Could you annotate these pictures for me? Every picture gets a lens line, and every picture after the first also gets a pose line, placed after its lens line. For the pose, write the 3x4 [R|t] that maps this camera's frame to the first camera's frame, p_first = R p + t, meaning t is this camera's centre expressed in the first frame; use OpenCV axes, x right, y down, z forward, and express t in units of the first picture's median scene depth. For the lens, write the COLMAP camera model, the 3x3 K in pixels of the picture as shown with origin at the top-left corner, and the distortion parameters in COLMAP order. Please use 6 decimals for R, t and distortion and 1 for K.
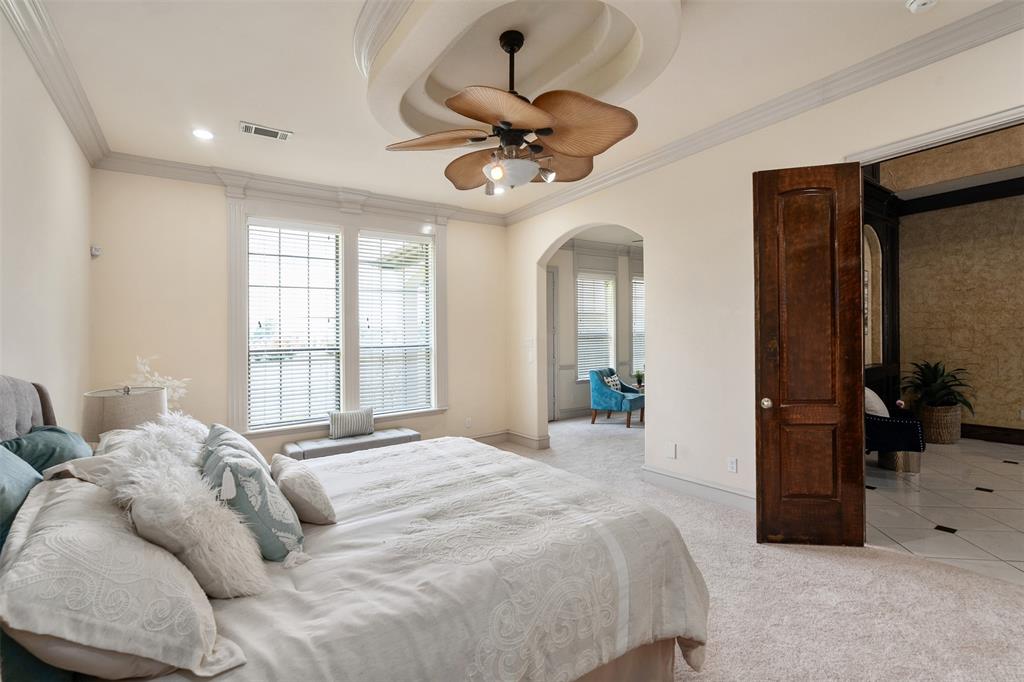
lens RADIAL K [[453.2, 0, 513.8], [0, 453.2, 361.0], [0, 0, 1]] dist [-0.007235, 0.000447]
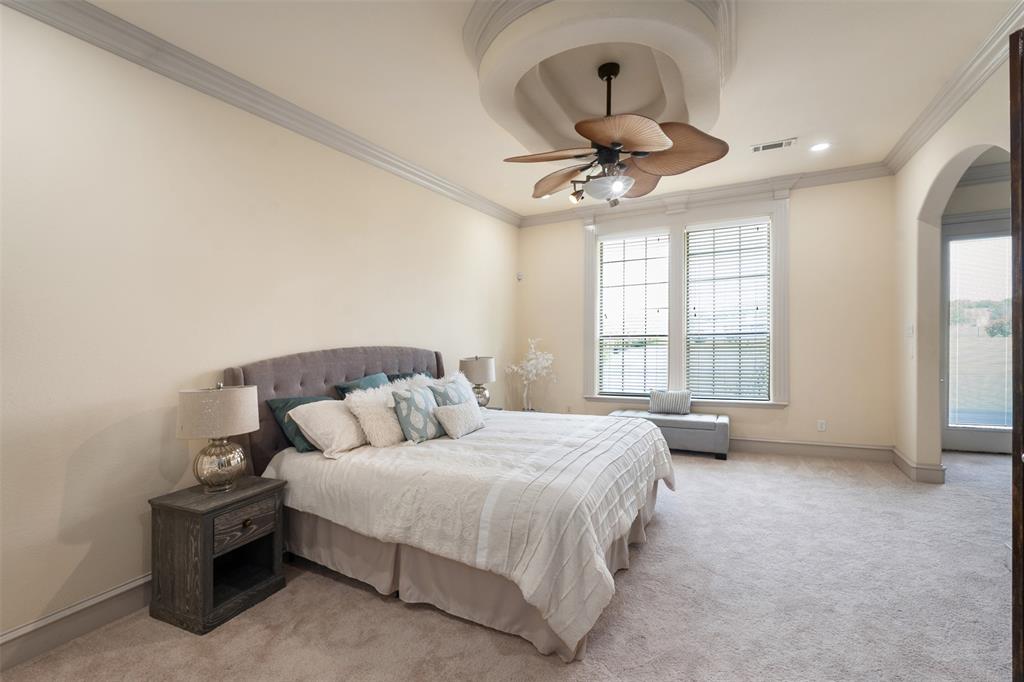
lens RADIAL K [[453.2, 0, 509.0], [0, 453.2, 336.8], [0, 0, 1]] dist [-0.007235, 0.000447]
pose [[0.472707, 0.020107, -0.880990, 0.400880], [-0.028823, 0.999558, 0.007347, -0.018907], [0.880748, 0.021919, 0.473077, 0.110760]]
